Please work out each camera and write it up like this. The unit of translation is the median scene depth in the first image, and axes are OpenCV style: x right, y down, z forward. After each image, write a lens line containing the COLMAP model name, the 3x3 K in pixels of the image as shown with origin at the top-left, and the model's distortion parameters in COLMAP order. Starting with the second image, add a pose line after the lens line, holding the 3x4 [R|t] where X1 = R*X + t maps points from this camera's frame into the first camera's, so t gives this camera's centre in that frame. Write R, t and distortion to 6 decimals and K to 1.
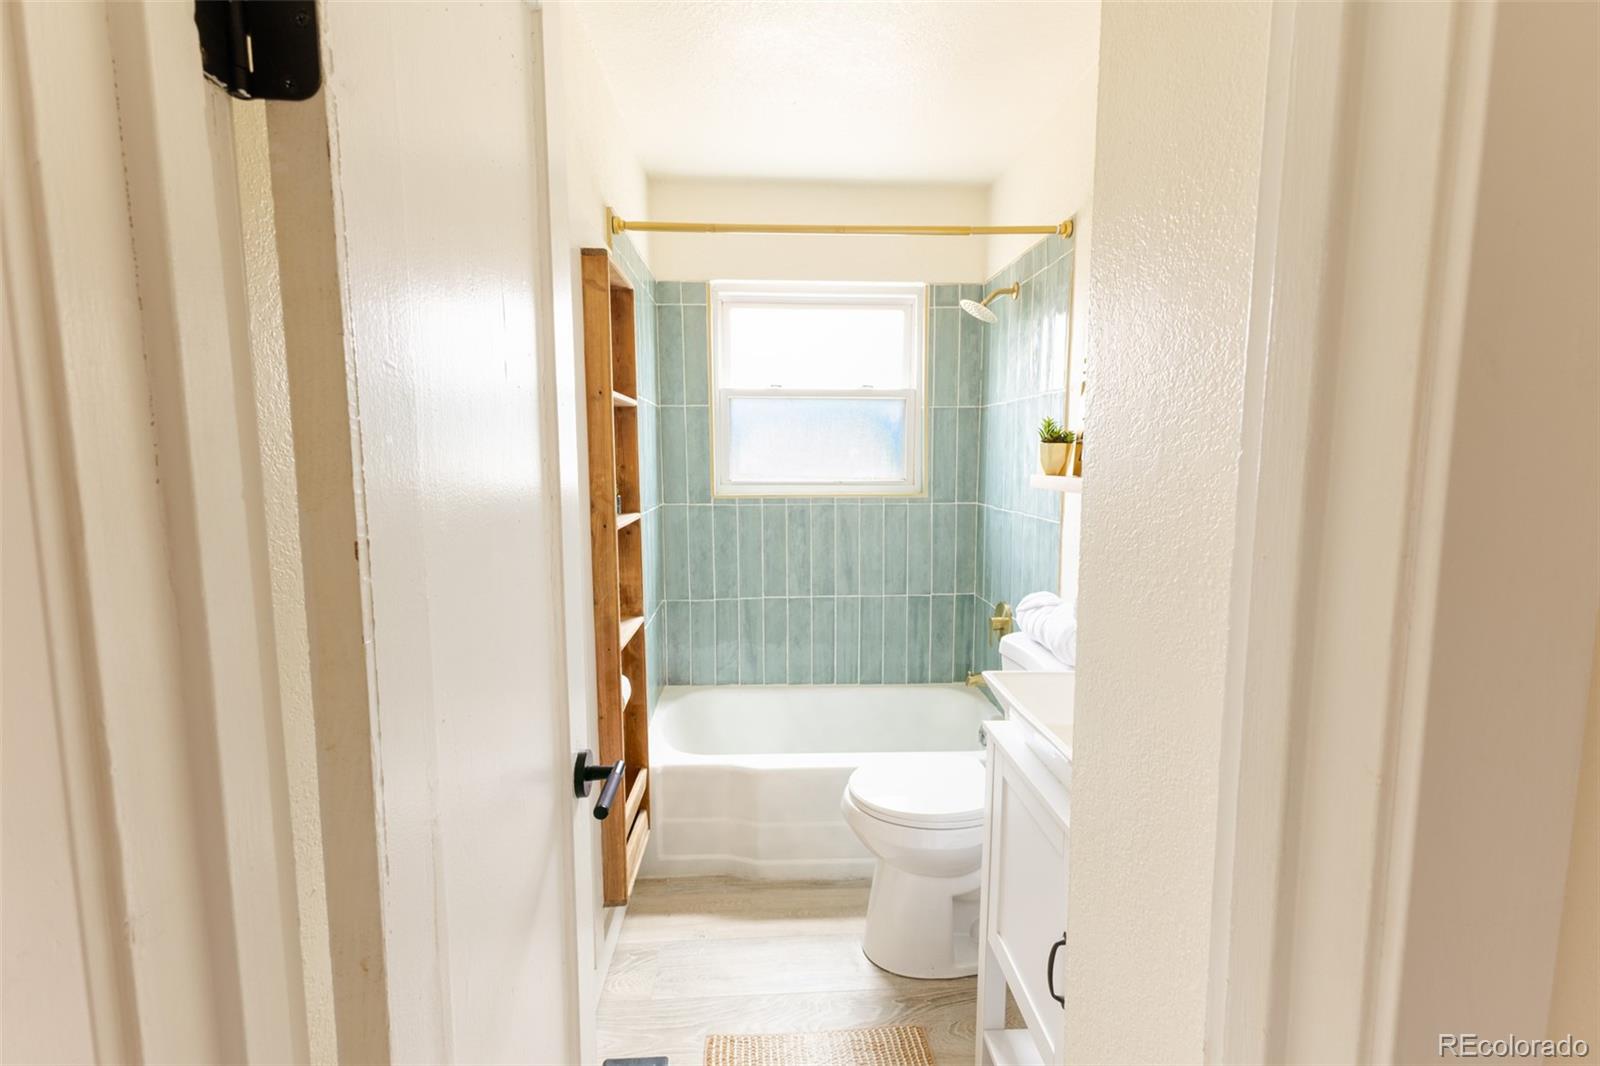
lens RADIAL K [[682.9, 0, 795.9], [0, 682.9, 529.3], [0, 0, 1]] dist [0.001939, -0.000061]
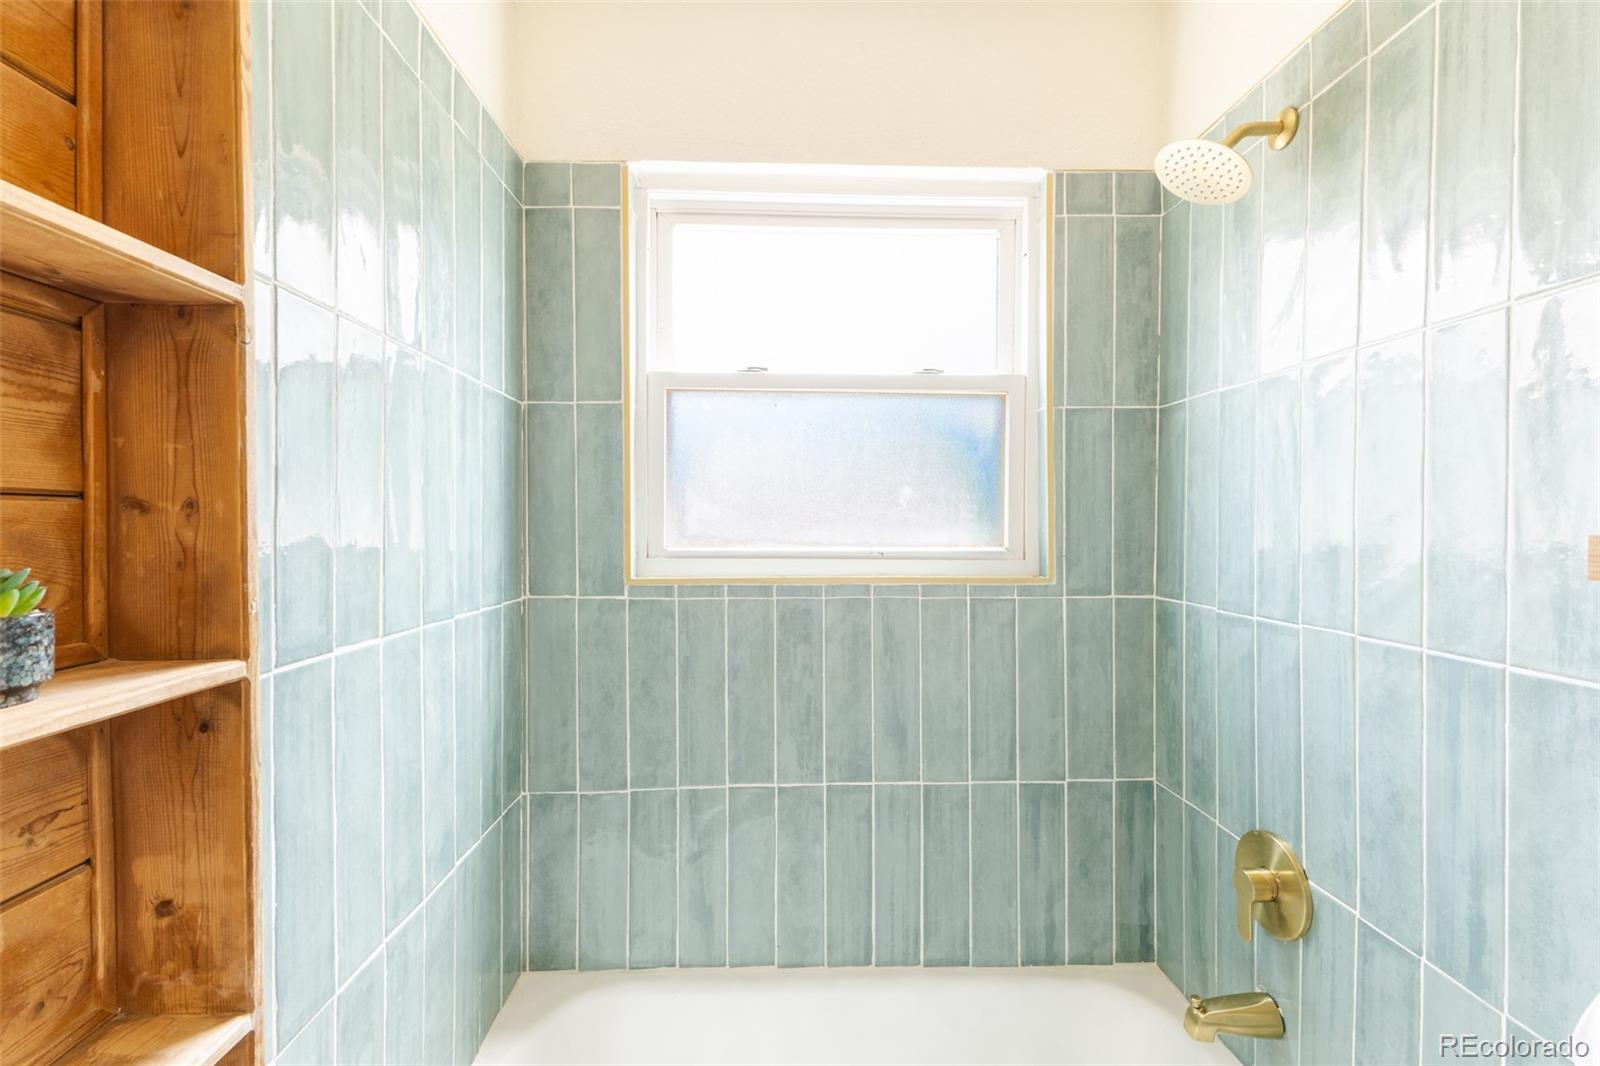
lens RADIAL K [[684.4, 0, 787.5], [0, 684.4, 532.2], [0, 0, 1]] dist [0.037323, 0.000031]
pose [[0.999425, 0.003512, -0.033721, 0.012279], [-0.006648, 0.995610, -0.093363, -0.036921], [0.033246, 0.093534, 0.995061, 0.489105]]
